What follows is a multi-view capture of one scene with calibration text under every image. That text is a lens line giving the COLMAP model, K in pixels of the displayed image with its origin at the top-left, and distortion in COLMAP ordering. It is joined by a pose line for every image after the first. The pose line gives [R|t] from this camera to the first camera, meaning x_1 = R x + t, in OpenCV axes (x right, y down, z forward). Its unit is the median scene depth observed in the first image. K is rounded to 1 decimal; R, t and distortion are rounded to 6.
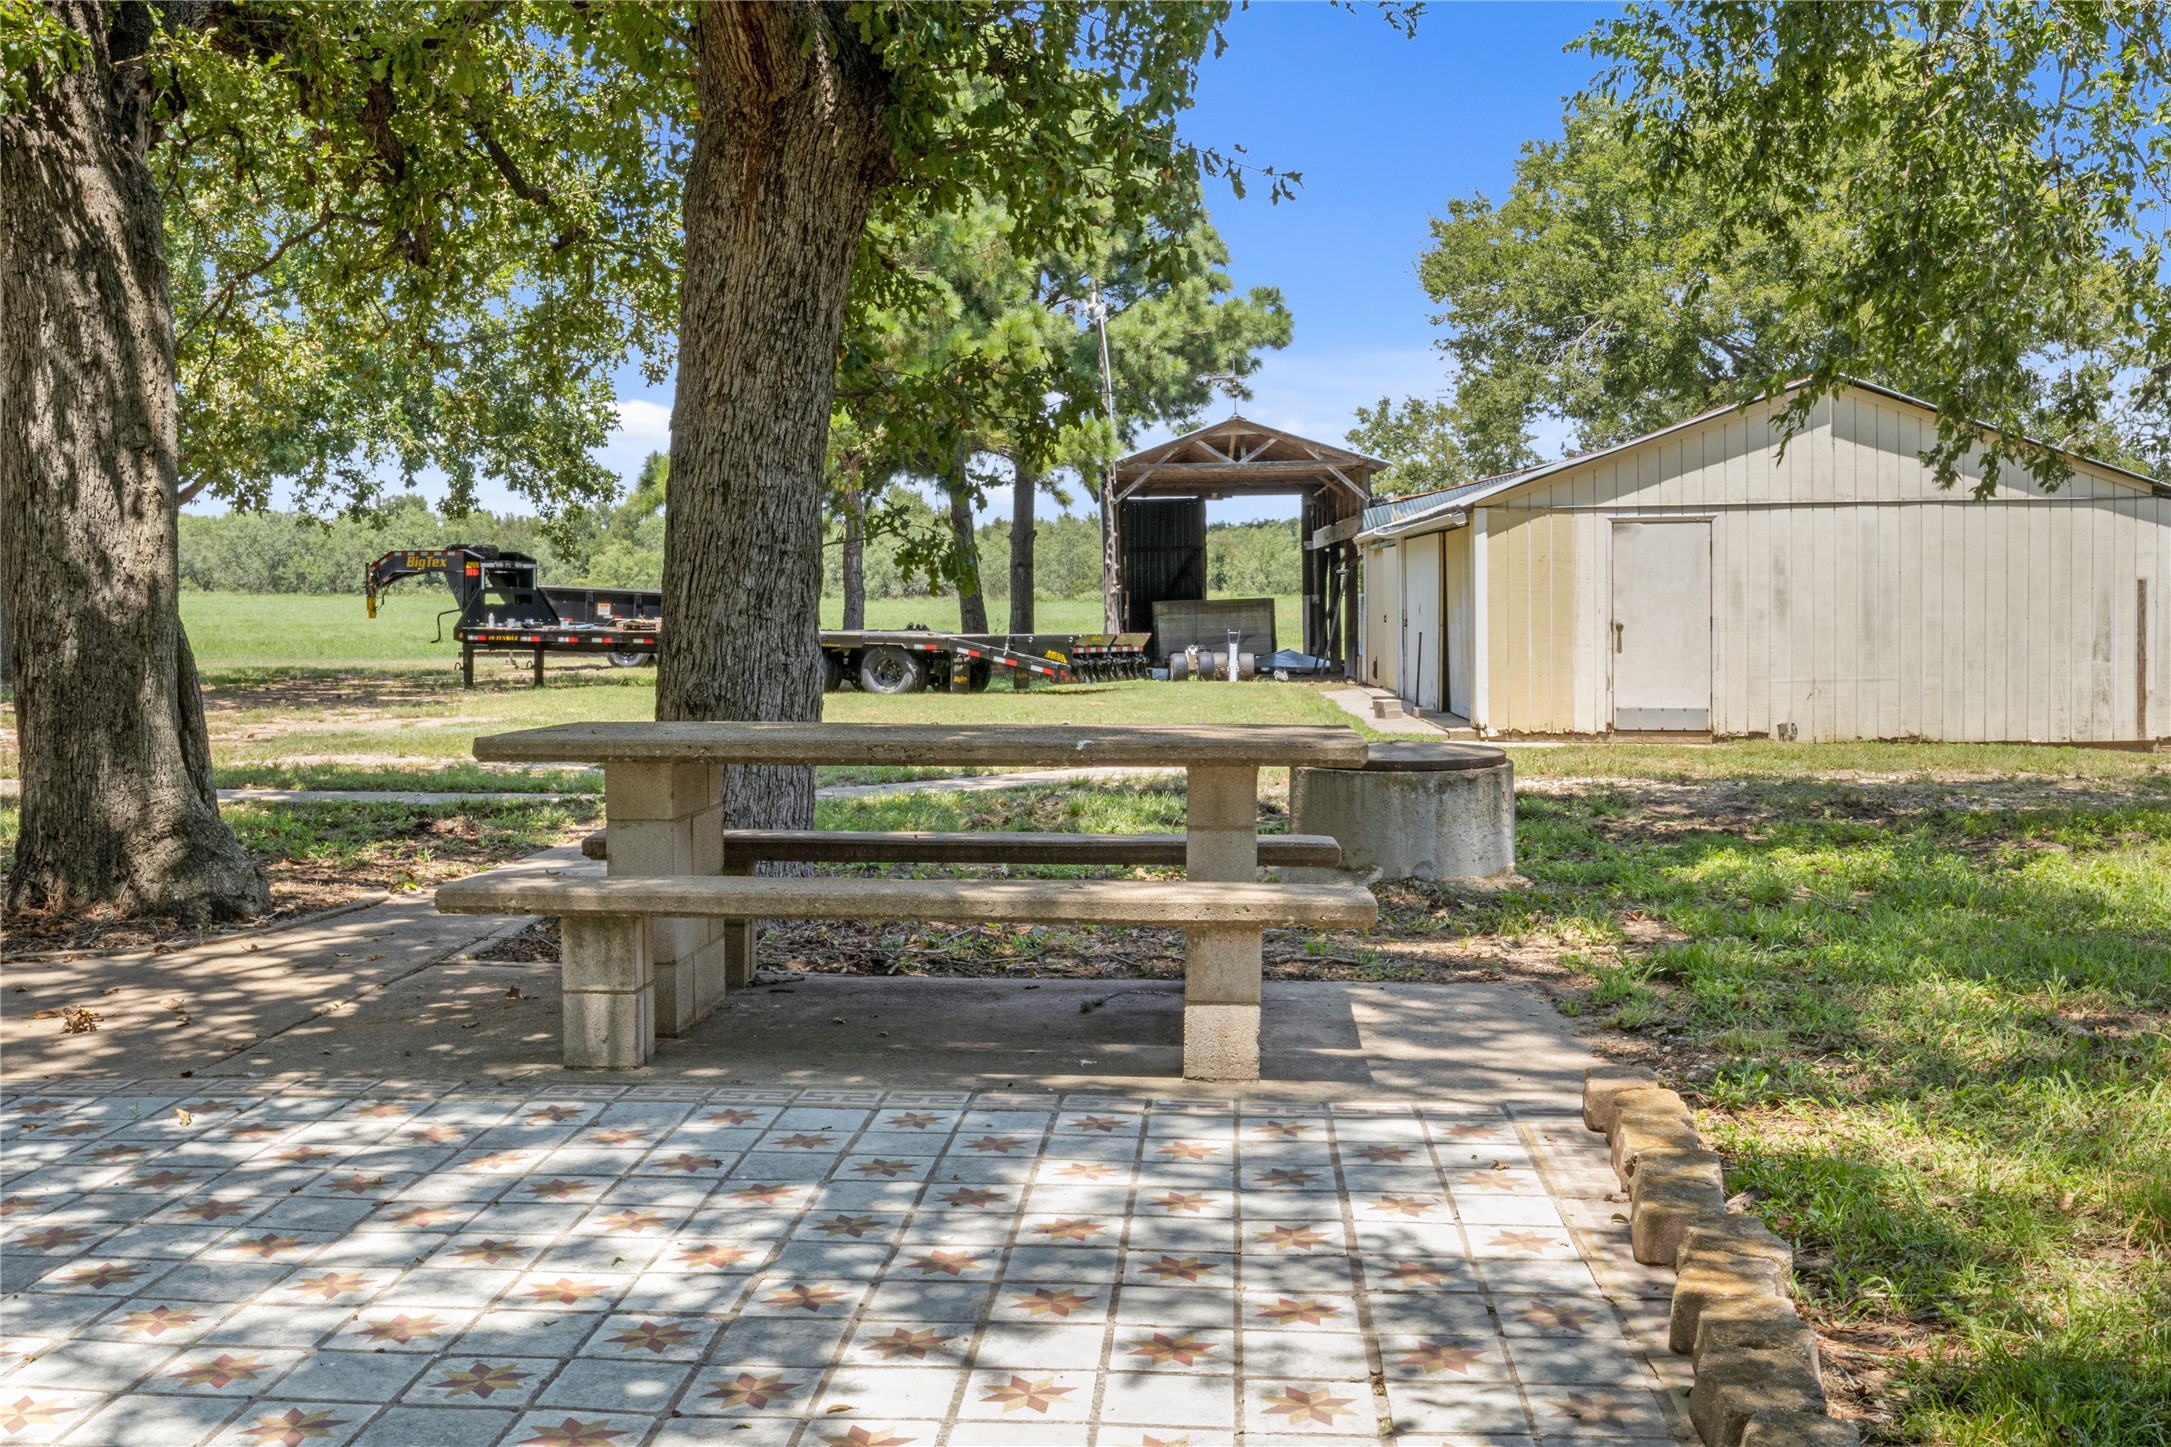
lens RADIAL K [[2130.4, 0, 1085.5], [0, 2130.4, 723.5], [0, 0, 1]] dist [-0.054665, -0.003204]
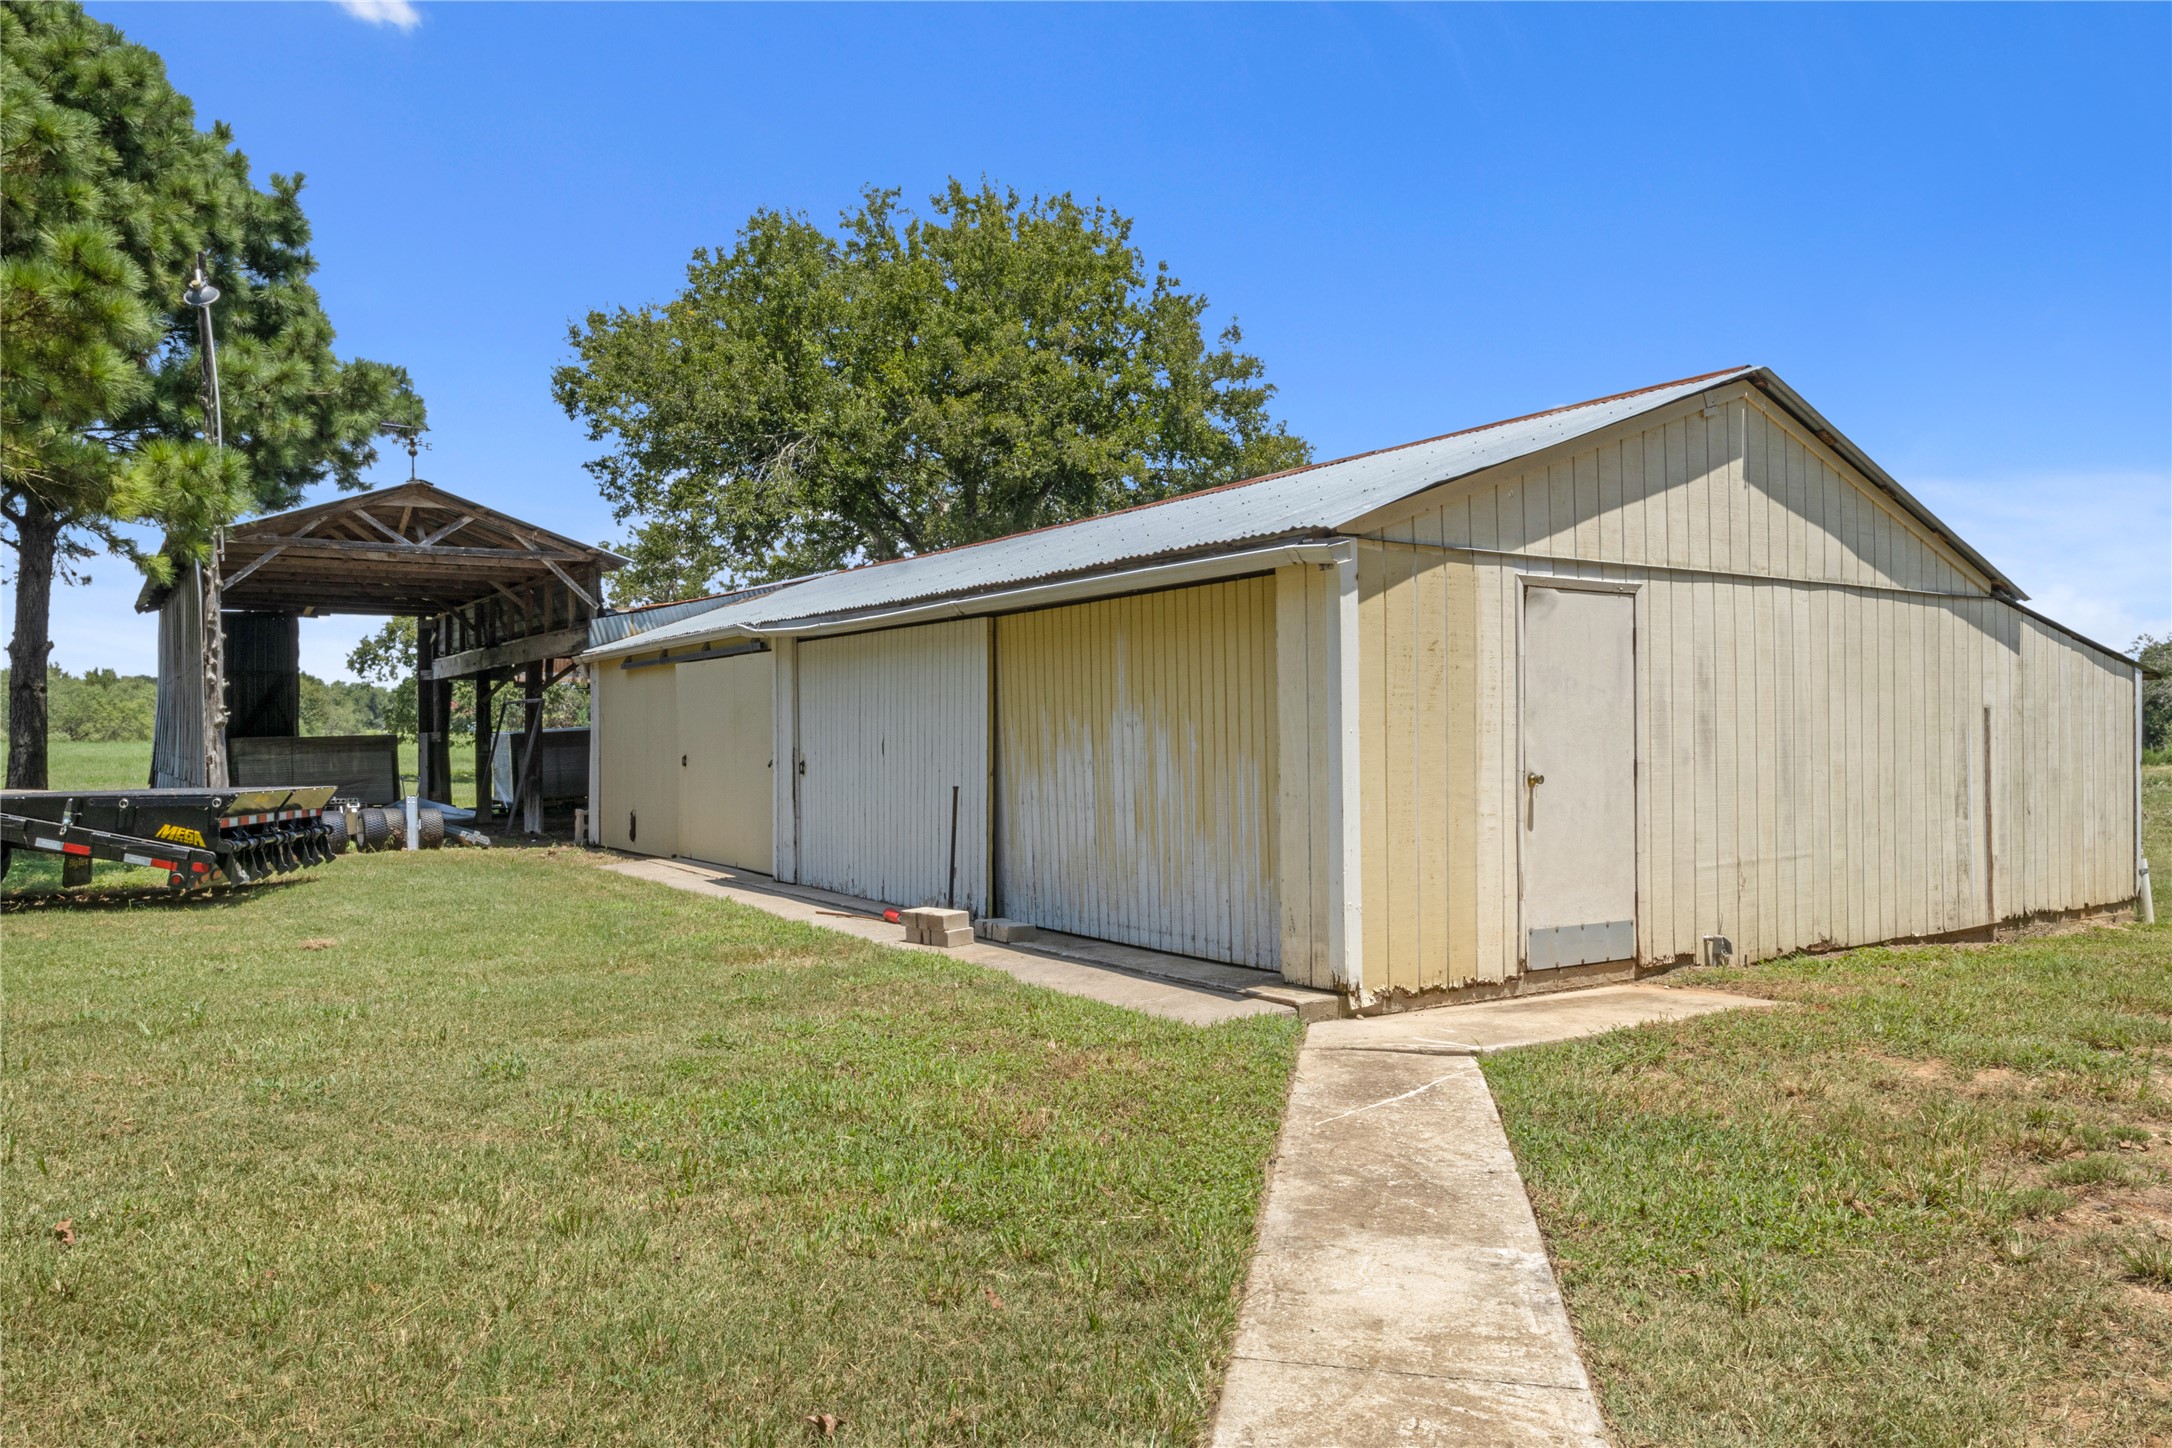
lens RADIAL K [[1468.0, 0, 1086.0], [0, 1468.0, 724.0], [0, 0, 1]] dist [-0.021029, -0.001261]
pose [[0.808873, 0.013504, 0.587829, -0.058524], [0.028823, 0.997624, -0.062579, -0.039423], [-0.587277, 0.067562, 0.806561, 0.765530]]
